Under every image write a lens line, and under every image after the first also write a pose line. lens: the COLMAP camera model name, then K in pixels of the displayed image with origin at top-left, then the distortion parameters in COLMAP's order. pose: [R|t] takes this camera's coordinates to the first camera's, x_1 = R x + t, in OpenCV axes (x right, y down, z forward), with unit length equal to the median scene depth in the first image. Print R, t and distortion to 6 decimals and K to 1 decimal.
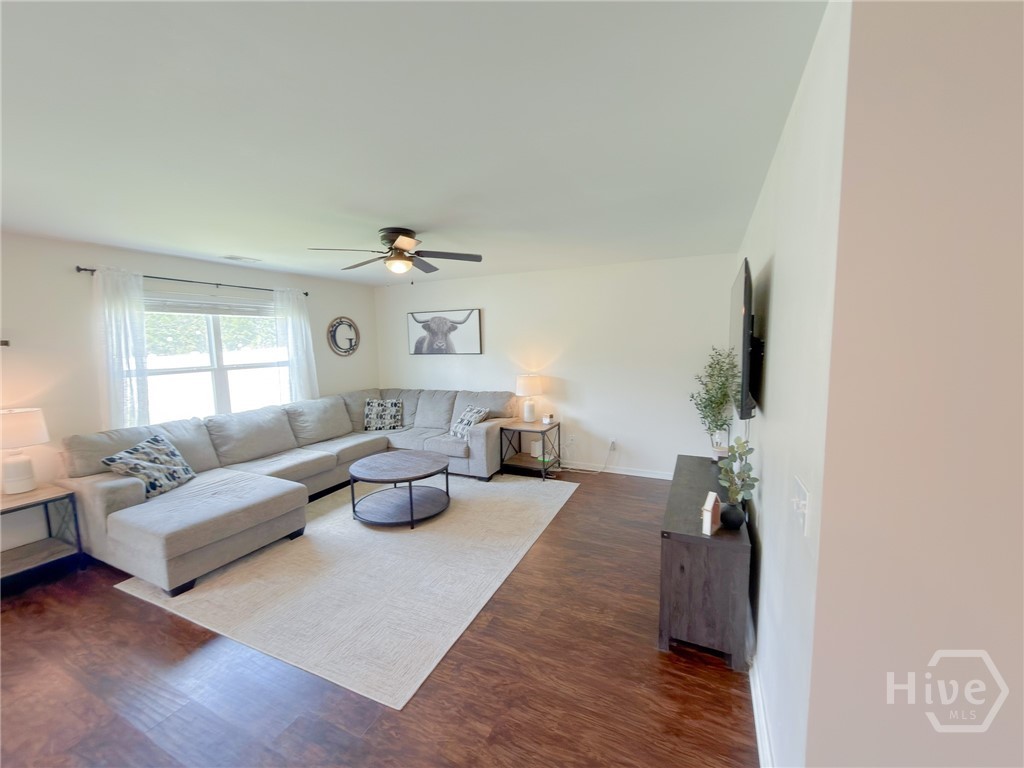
lens RADIAL K [[409.4, 0, 517.2], [0, 409.4, 383.1], [0, 0, 1]] dist [-0.001354, -0.000178]
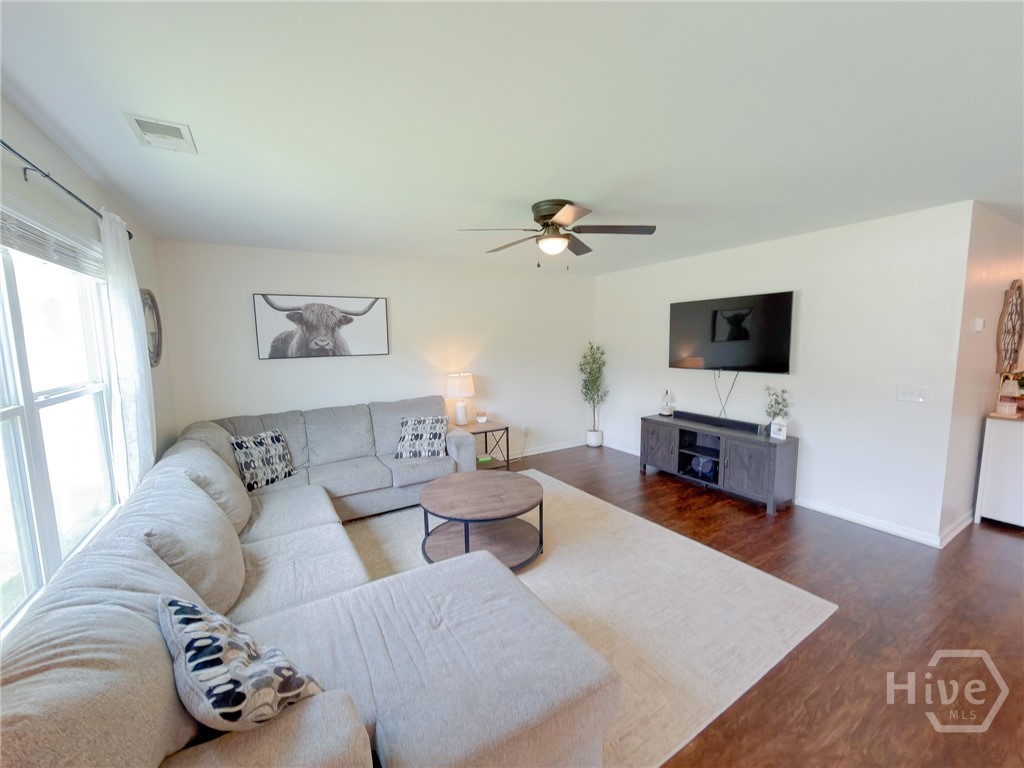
lens RADIAL K [[409.4, 0, 515.9], [0, 409.4, 383.1], [0, 0, 1]] dist [-0.001354, -0.000178]
pose [[0.557042, -0.091835, 0.825391, -0.603710], [0.086803, 0.994862, 0.052109, -0.033713], [-0.825936, 0.042619, 0.562151, 0.333791]]
